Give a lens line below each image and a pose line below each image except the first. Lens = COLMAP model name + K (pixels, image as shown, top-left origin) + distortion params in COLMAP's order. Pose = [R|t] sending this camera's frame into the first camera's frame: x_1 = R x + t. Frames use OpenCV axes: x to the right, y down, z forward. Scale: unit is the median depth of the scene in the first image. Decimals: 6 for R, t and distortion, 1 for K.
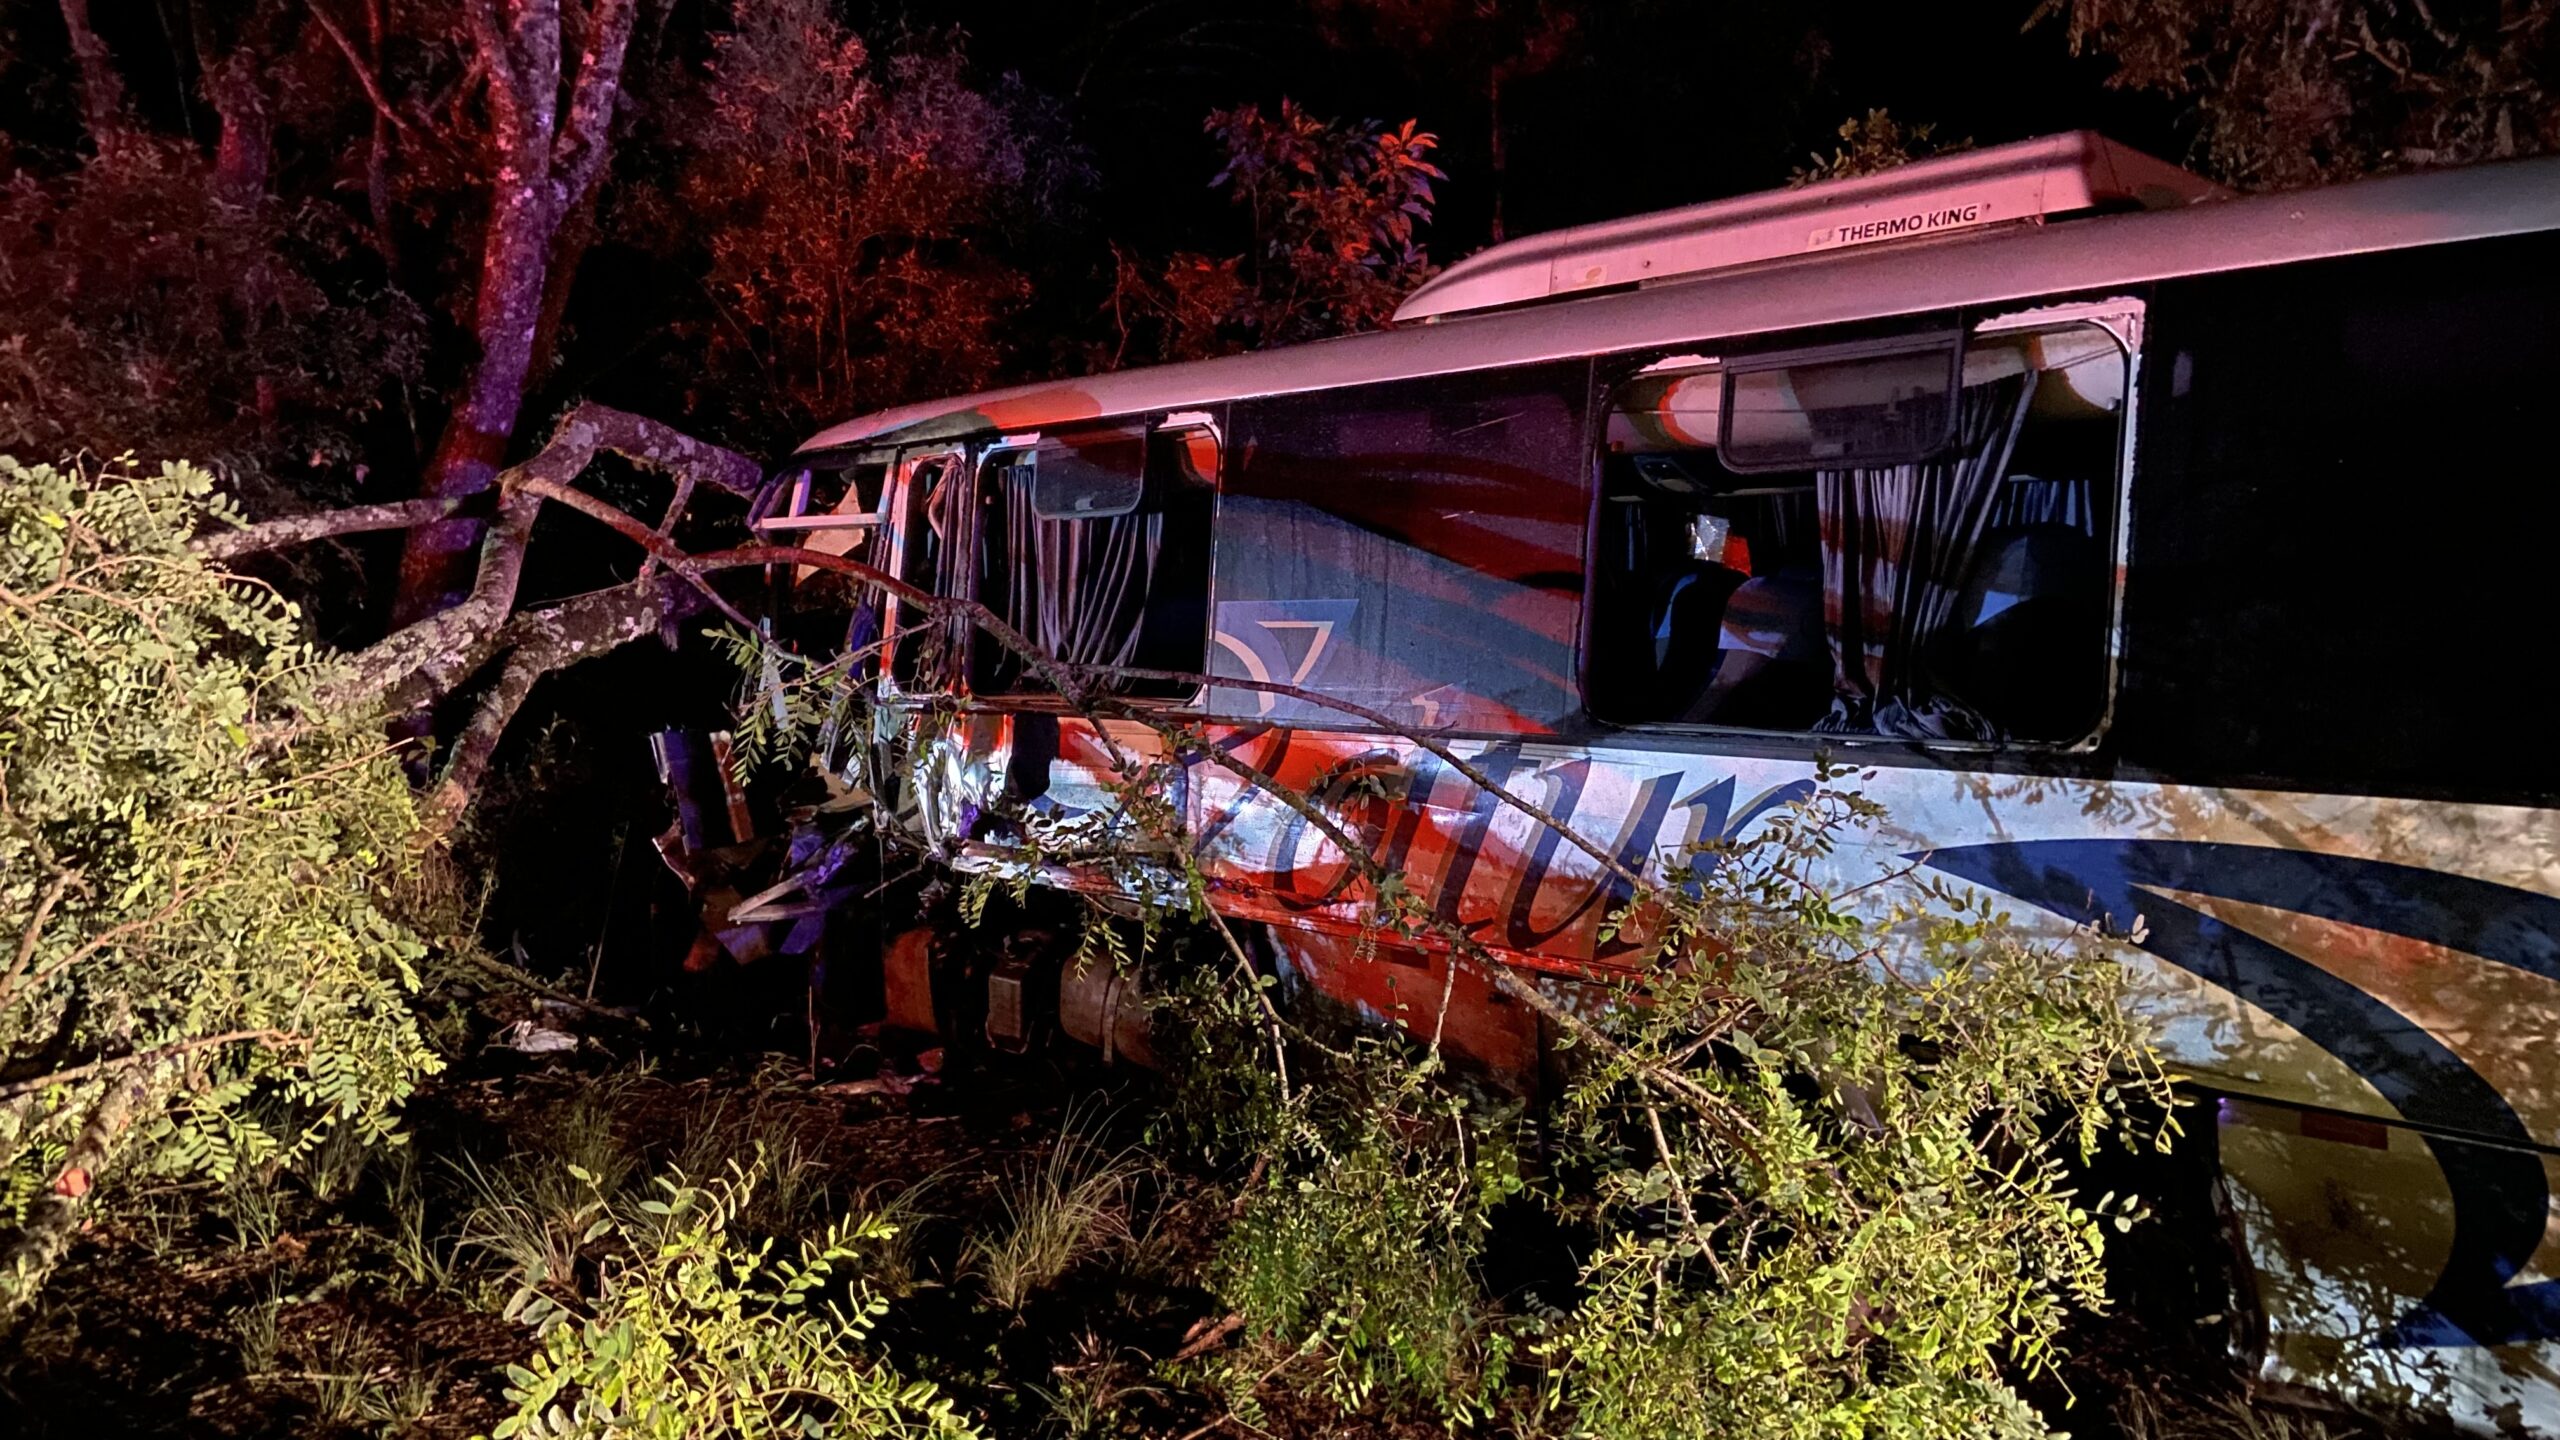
lens RADIAL K [[1967.1, 0, 1280.0], [0, 1967.1, 720.0], [0, 0, 1]] dist [0.031338, -0.007841]
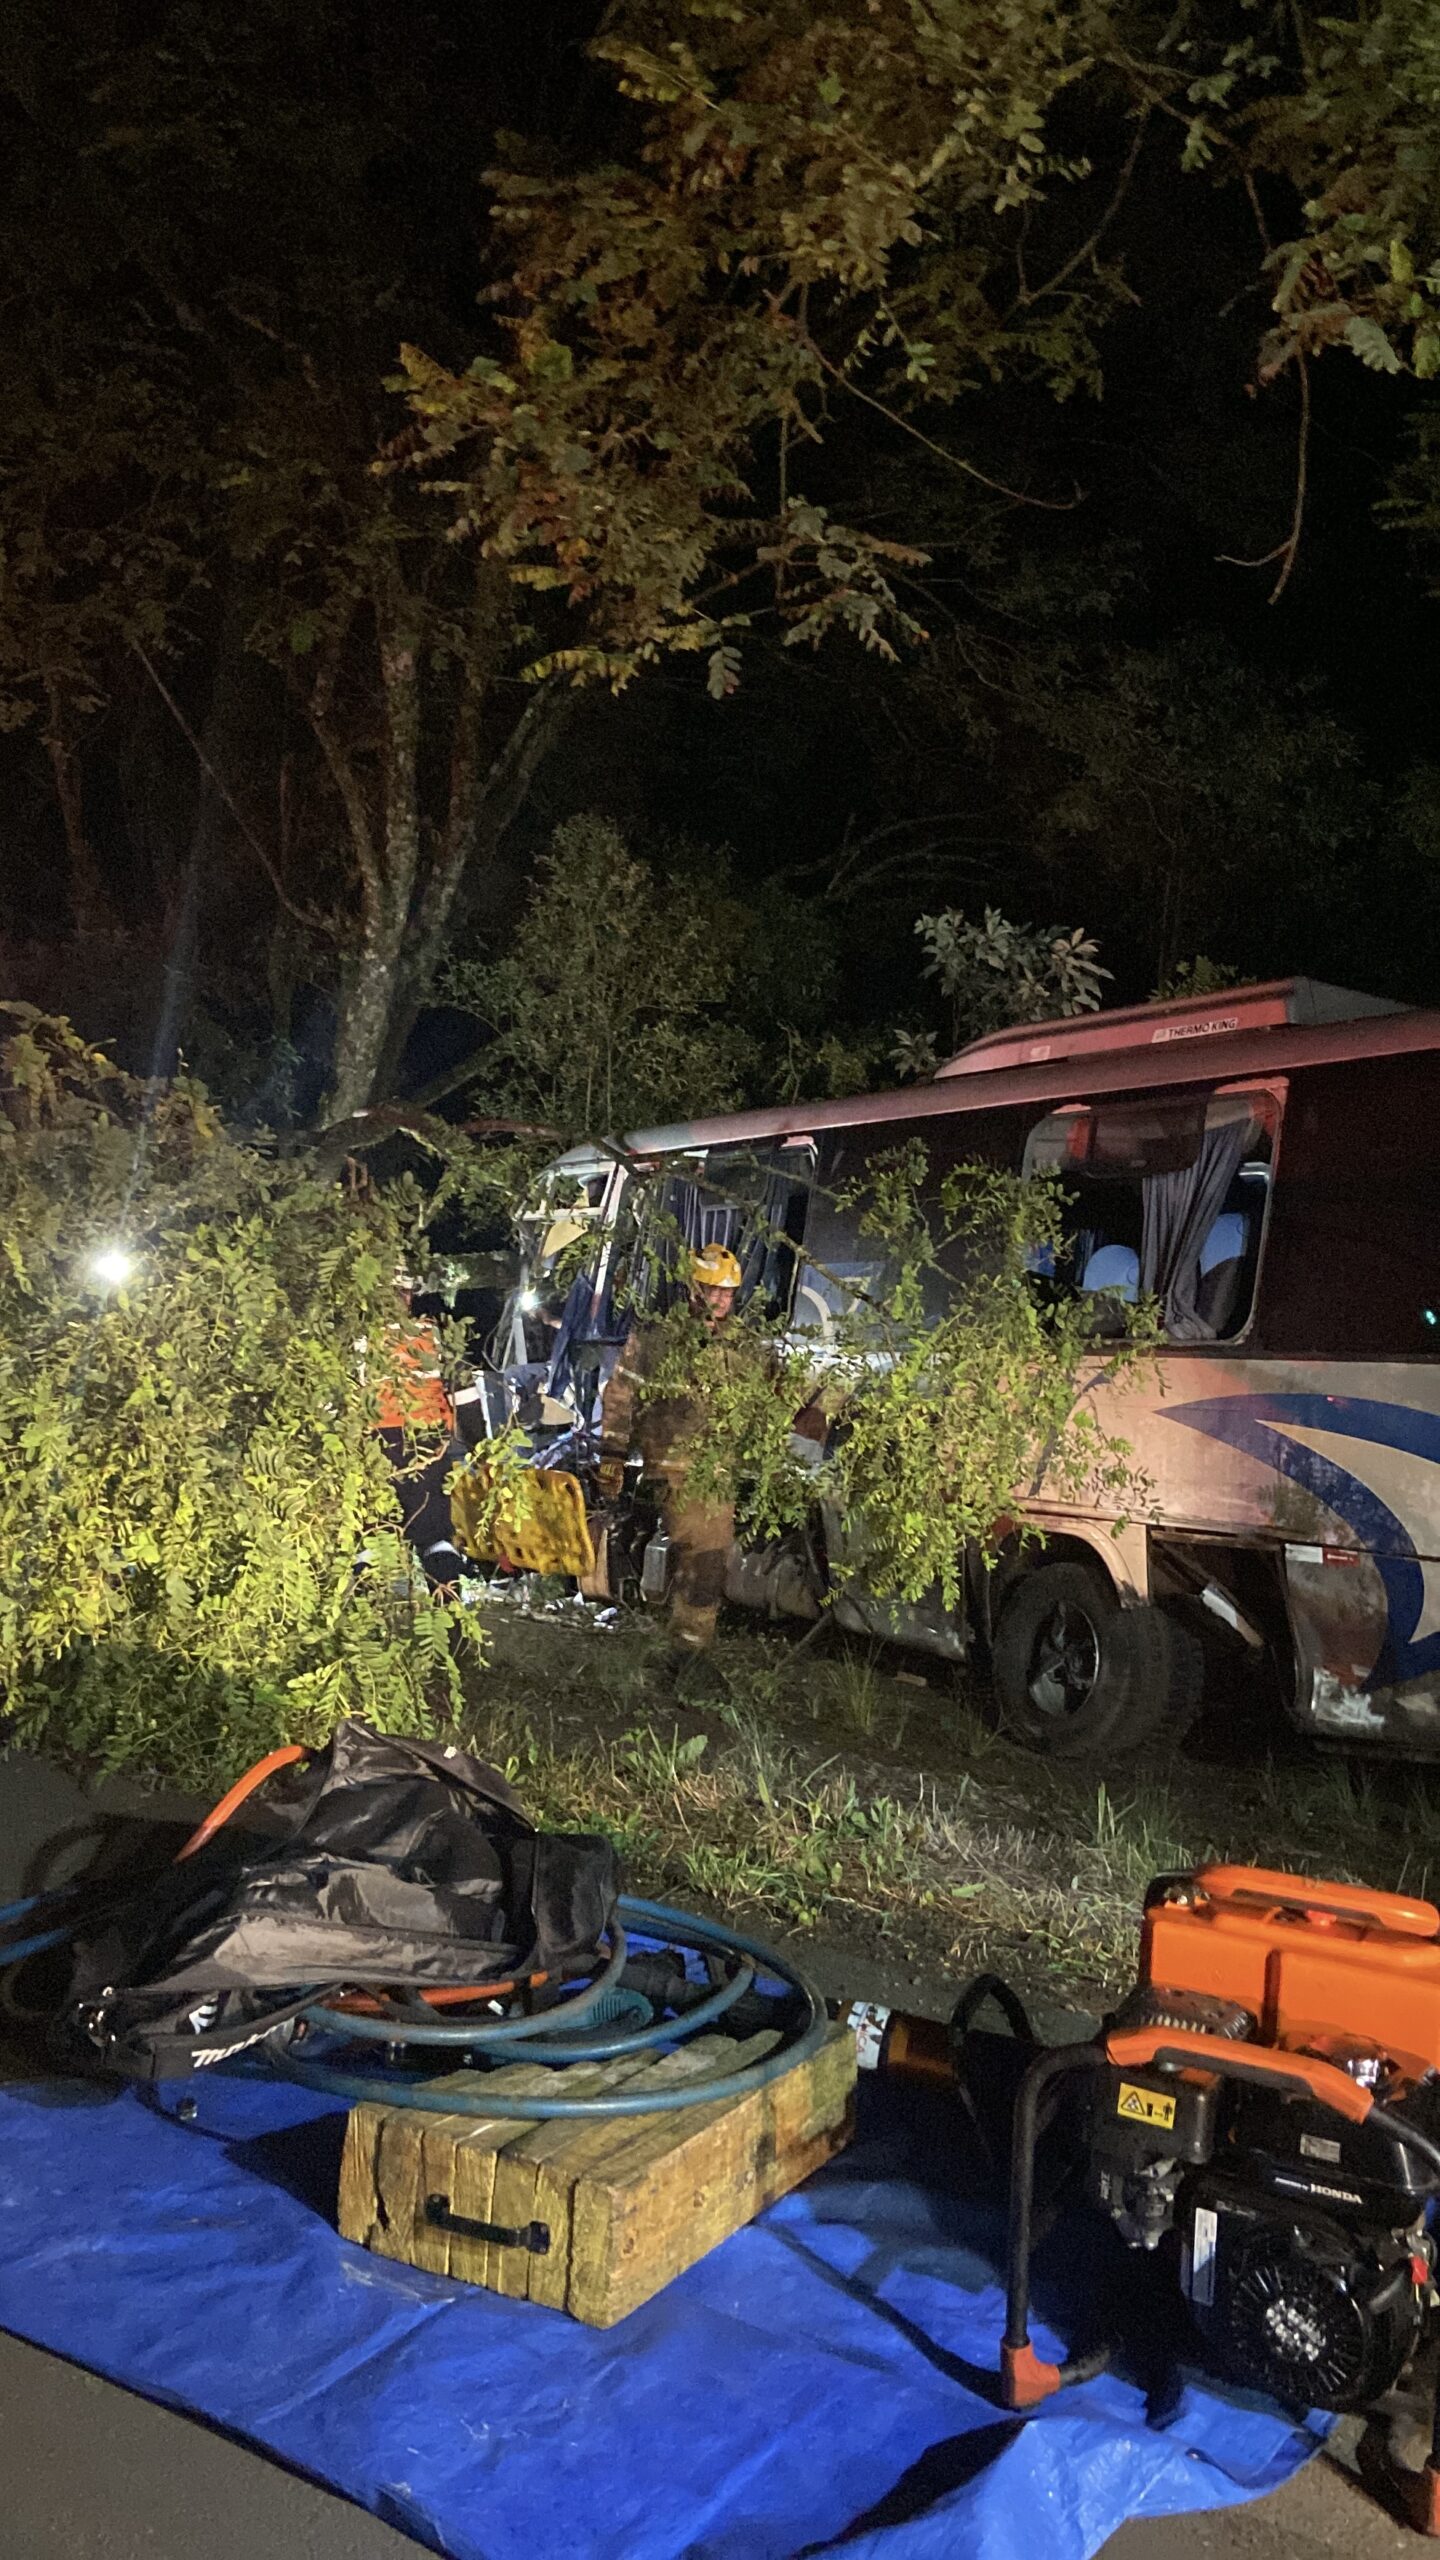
lens RADIAL K [[2511.0, 0, 720.0], [0, 2511.0, 1280.0], [0, 0, 1]] dist [-0.000622, 0.000566]
pose [[0.975686, 0.058093, -0.211335, 0.216691], [-0.085489, 0.988731, -0.122895, 0.132711], [0.201815, 0.137974, 0.969657, -0.579110]]
